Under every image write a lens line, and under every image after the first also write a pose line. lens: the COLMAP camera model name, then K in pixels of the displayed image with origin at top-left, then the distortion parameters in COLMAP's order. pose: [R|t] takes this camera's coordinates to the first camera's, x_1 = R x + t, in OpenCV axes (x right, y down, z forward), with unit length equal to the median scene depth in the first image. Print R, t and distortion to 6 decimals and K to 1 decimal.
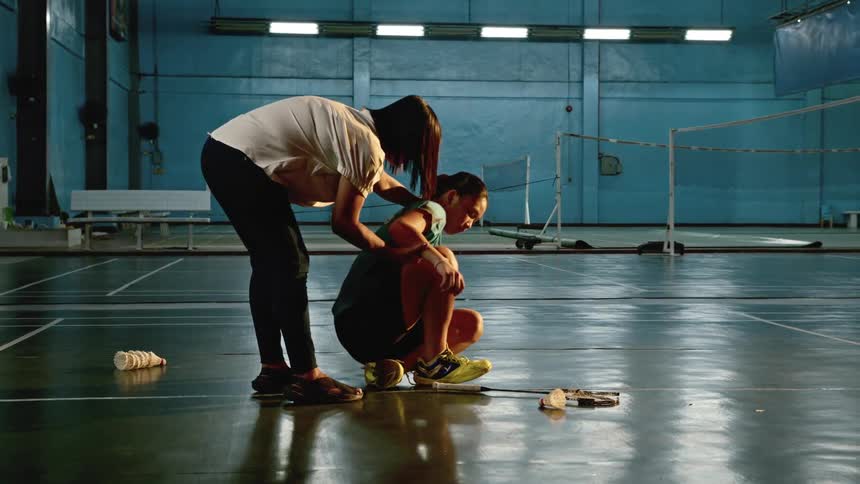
lens RADIAL K [[1265.7, 0, 430.0], [0, 1265.7, 242.0], [0, 0, 1]] dist [0.104898, 0.025829]
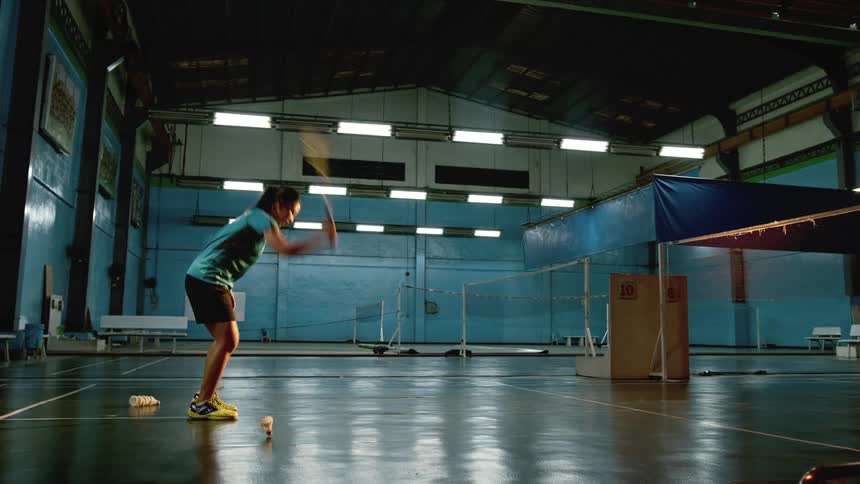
lens RADIAL K [[770.2, 0, 431.1], [0, 770.2, 228.6], [0, 0, 1]] dist [-0.034542, 0.004603]
pose [[0.990696, 0.025651, 0.133655, 0.002306], [-0.003115, 0.986093, -0.166165, 0.007780], [-0.136059, 0.164202, 0.976998, -0.021641]]
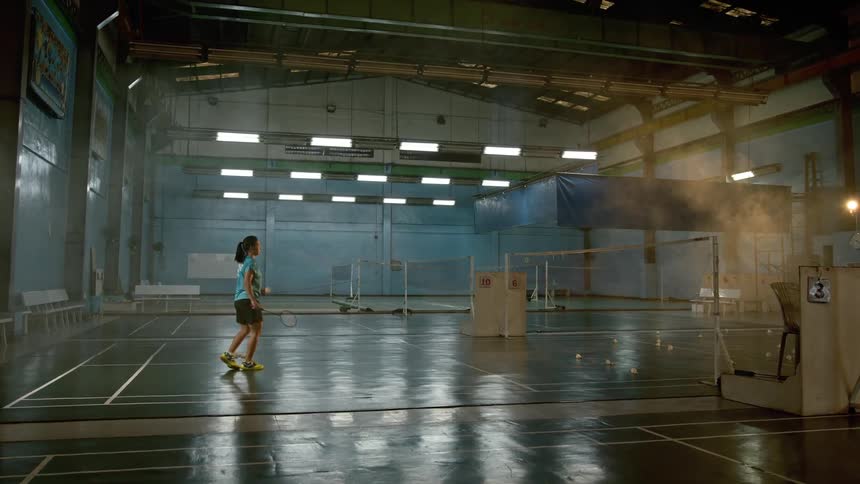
lens RADIAL K [[770.2, 0, 431.1], [0, 770.2, 228.6], [0, 0, 1]] dist [-0.034542, 0.004603]
pose [[0.988220, 0.013593, 0.152435, 0.013119], [-0.000035, 0.996068, -0.088592, -0.014255], [-0.153040, 0.087543, 0.984335, -0.263978]]
